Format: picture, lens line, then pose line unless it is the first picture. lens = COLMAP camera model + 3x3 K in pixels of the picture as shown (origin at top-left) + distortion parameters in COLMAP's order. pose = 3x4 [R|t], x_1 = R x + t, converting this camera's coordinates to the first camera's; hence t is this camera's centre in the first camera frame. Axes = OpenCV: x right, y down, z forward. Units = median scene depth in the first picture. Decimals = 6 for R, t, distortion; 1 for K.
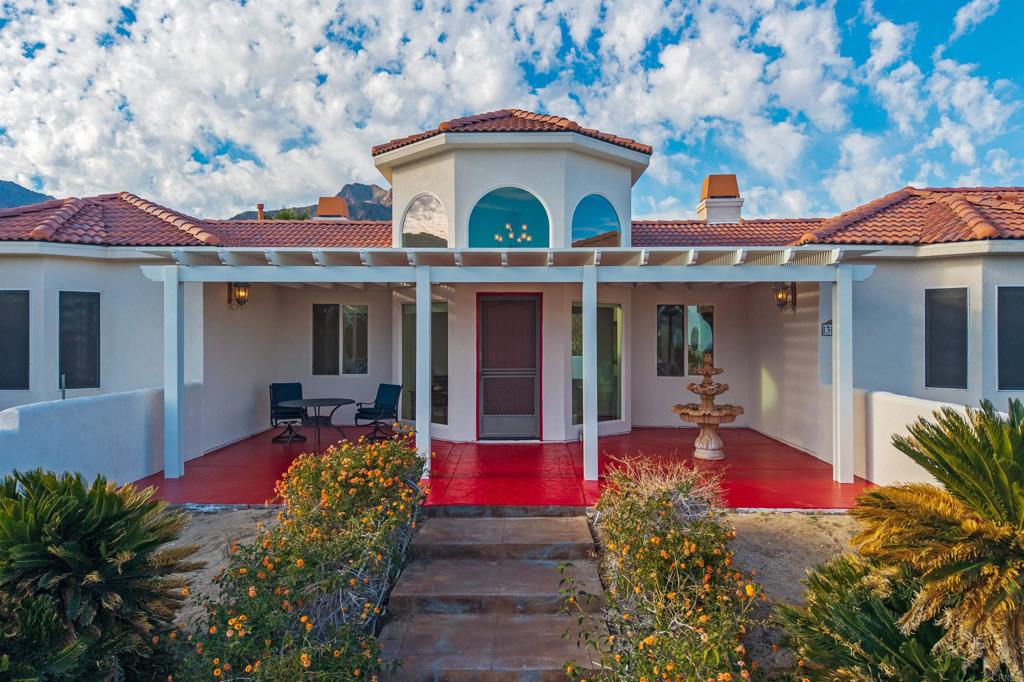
lens RADIAL K [[690.3, 0, 503.8], [0, 690.3, 372.0], [0, 0, 1]] dist [-0.002206, -0.000761]
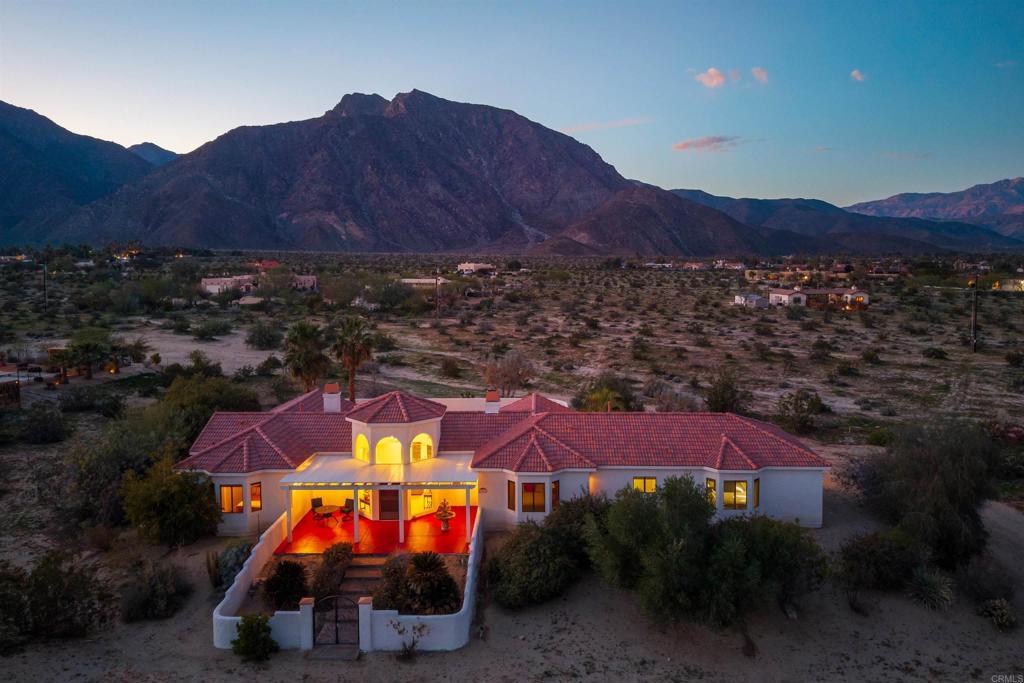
lens RADIAL K [[735.1, 0, 520.2], [0, 735.1, 338.2], [0, 0, 1]] dist [0.005874, 0.000207]
pose [[0.999961, -0.008757, 0.001122, 0.650276], [0.008663, 0.997784, 0.065977, -1.009220], [-0.001697, -0.065964, 0.997821, -2.443393]]
